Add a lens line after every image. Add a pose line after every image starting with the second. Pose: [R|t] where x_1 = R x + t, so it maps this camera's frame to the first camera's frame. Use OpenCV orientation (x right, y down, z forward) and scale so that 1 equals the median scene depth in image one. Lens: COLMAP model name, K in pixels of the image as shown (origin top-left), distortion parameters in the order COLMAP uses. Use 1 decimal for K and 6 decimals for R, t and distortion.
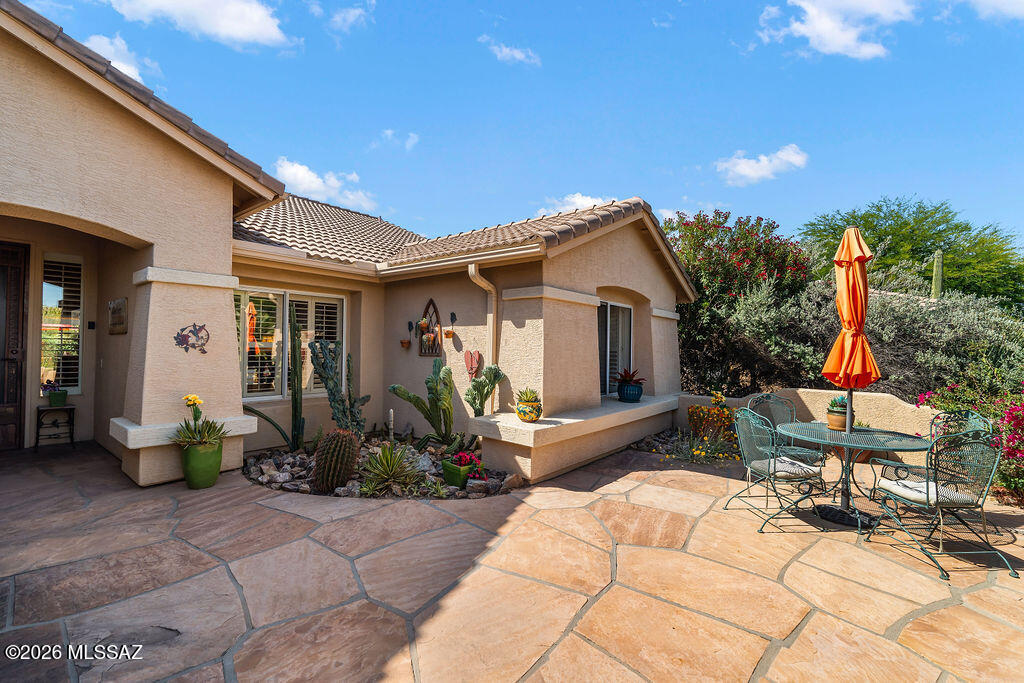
lens RADIAL K [[449.1, 0, 511.1], [0, 449.1, 344.1], [0, 0, 1]] dist [-0.003983, -0.000201]
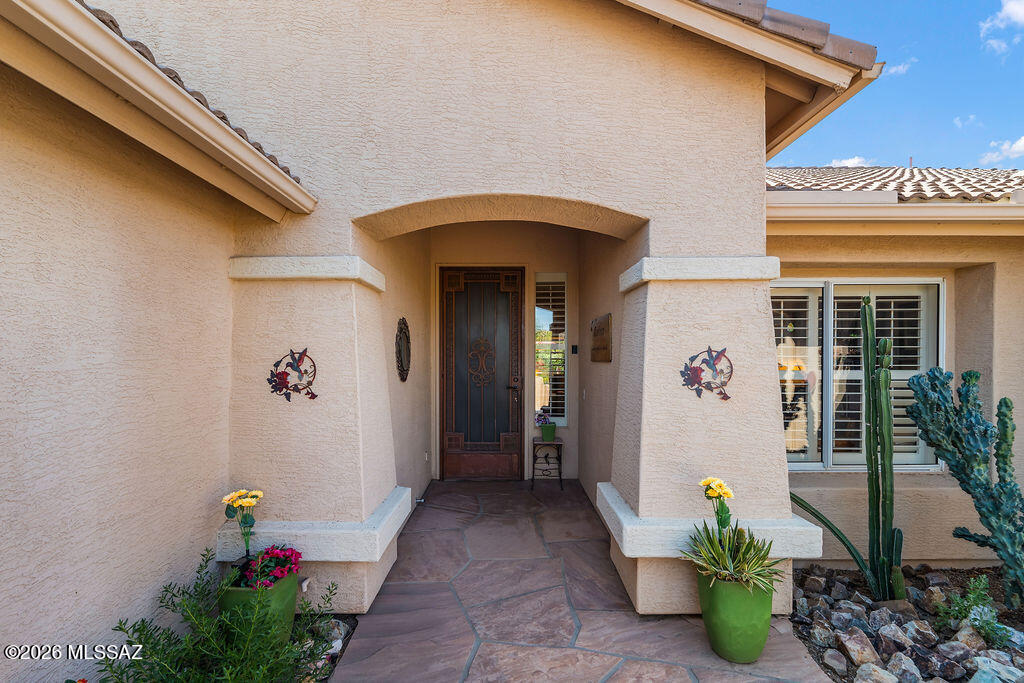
lens RADIAL K [[455.6, 0, 512.9], [0, 455.6, 350.0], [0, 0, 1]] dist [-0.002758, -0.000301]
pose [[0.633489, -0.021027, -0.773466, -0.412601], [0.014814, 0.999777, -0.015046, -0.036840], [0.773610, -0.001927, 0.633659, 0.434199]]
